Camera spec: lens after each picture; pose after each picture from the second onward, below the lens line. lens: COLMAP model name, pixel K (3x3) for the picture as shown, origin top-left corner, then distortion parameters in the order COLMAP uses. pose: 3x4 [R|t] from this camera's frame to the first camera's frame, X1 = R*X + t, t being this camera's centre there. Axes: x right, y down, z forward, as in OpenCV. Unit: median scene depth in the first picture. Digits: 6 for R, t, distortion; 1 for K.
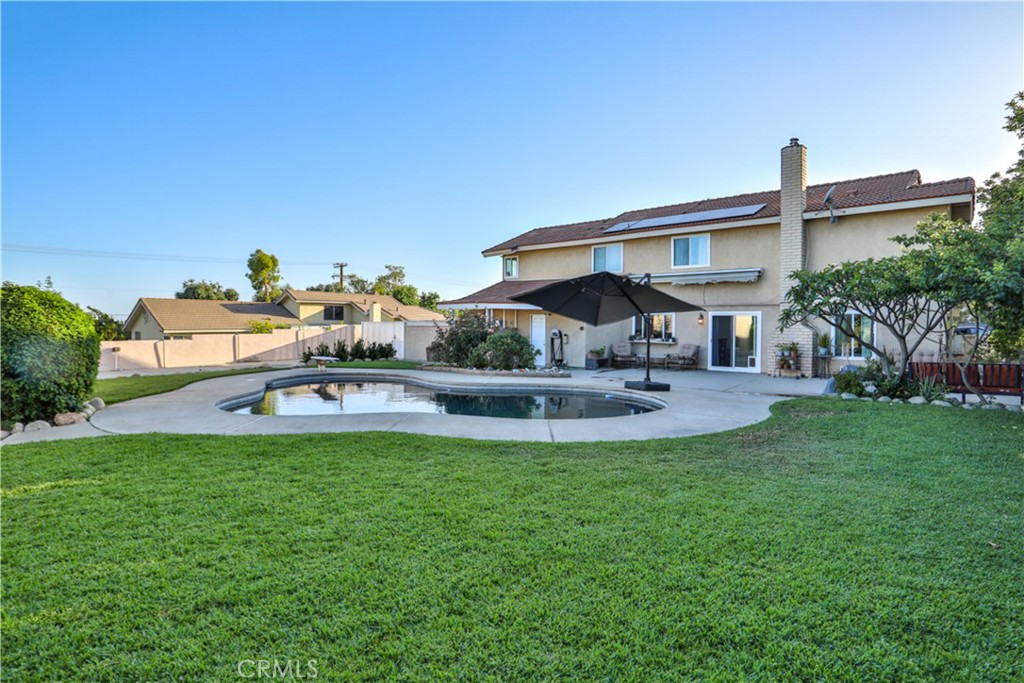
lens RADIAL K [[540.4, 0, 526.5], [0, 540.4, 331.0], [0, 0, 1]] dist [-0.051209, 0.019684]
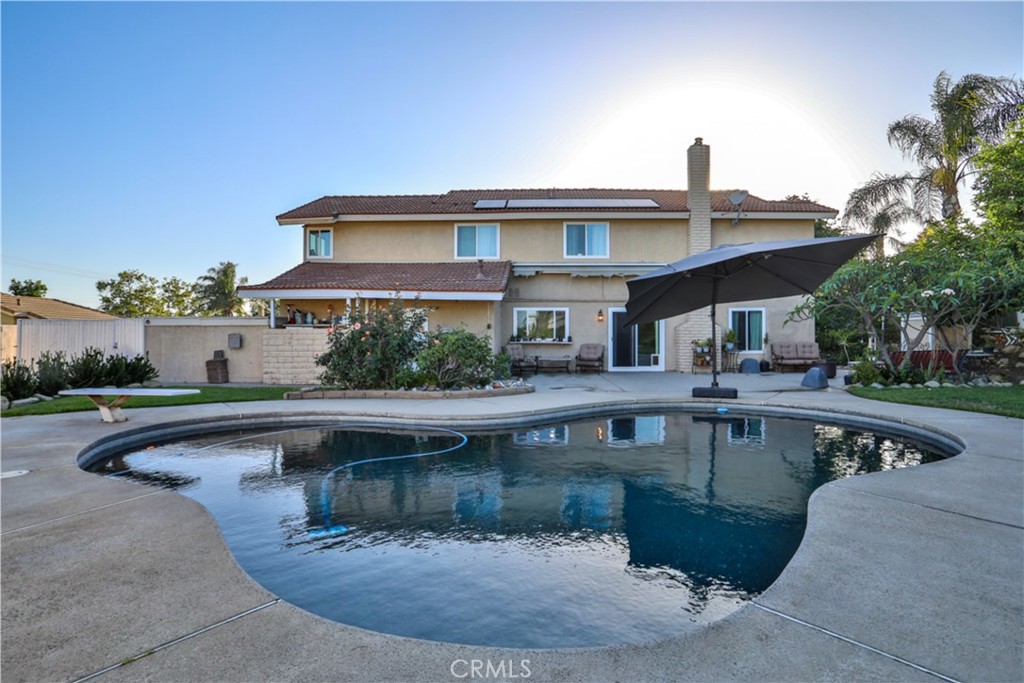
lens RADIAL K [[540.4, 0, 511.7], [0, 540.4, 334.2], [0, 0, 1]] dist [-0.051209, 0.019684]
pose [[0.772853, -0.013562, 0.634441, -0.357746], [0.014878, 0.999884, 0.003250, 0.003763], [-0.634411, 0.006927, 0.772965, 0.375679]]
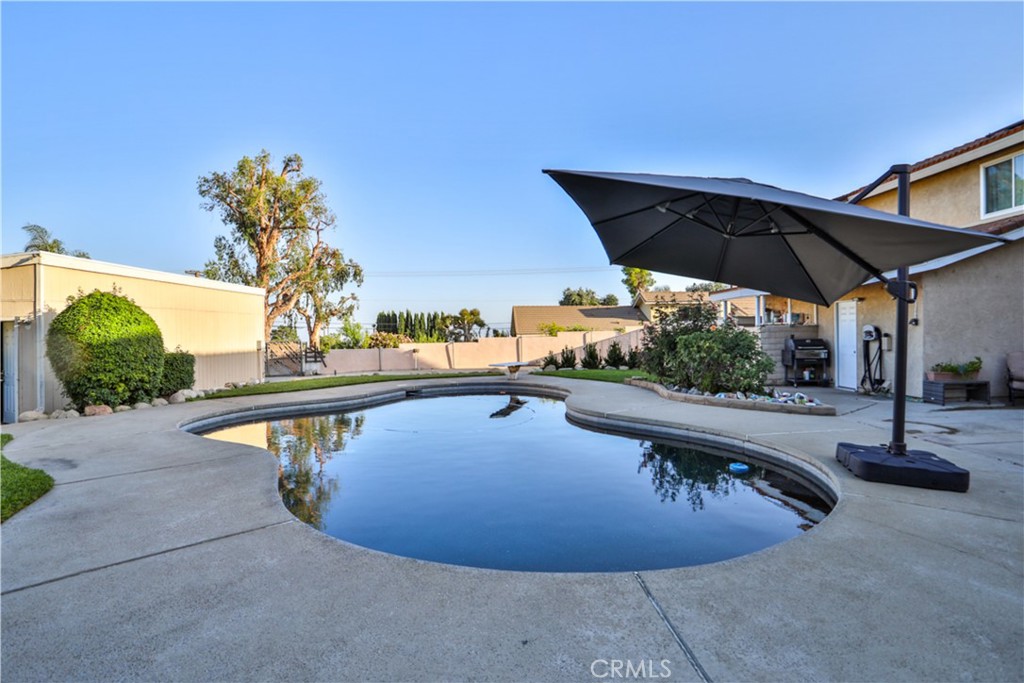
lens RADIAL K [[540.4, 0, 506.4], [0, 540.4, 331.3], [0, 0, 1]] dist [-0.051209, 0.019684]
pose [[0.671411, -0.012605, -0.740978, 0.209701], [0.005796, 0.999914, -0.011759, 0.007580], [0.741062, 0.003601, 0.671427, 0.358227]]
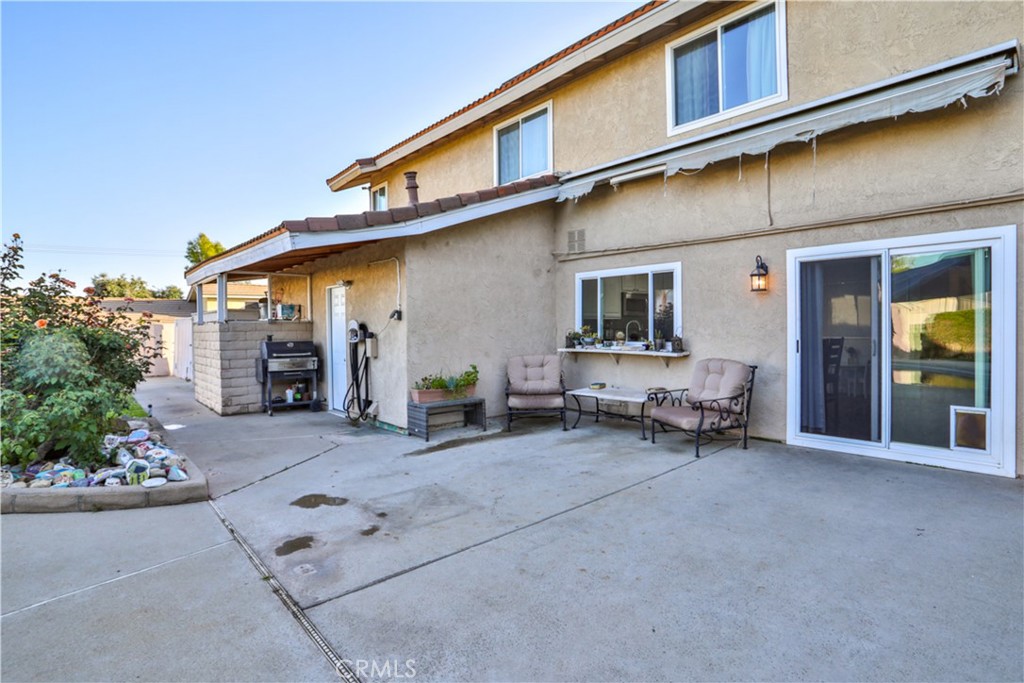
lens RADIAL K [[540.4, 0, 511.9], [0, 540.4, 328.5], [0, 0, 1]] dist [-0.051209, 0.019684]
pose [[0.987916, -0.017055, -0.154049, 0.222466], [0.015519, 0.999817, -0.011171, 0.008365], [0.154211, 0.008645, 0.988000, 0.652849]]
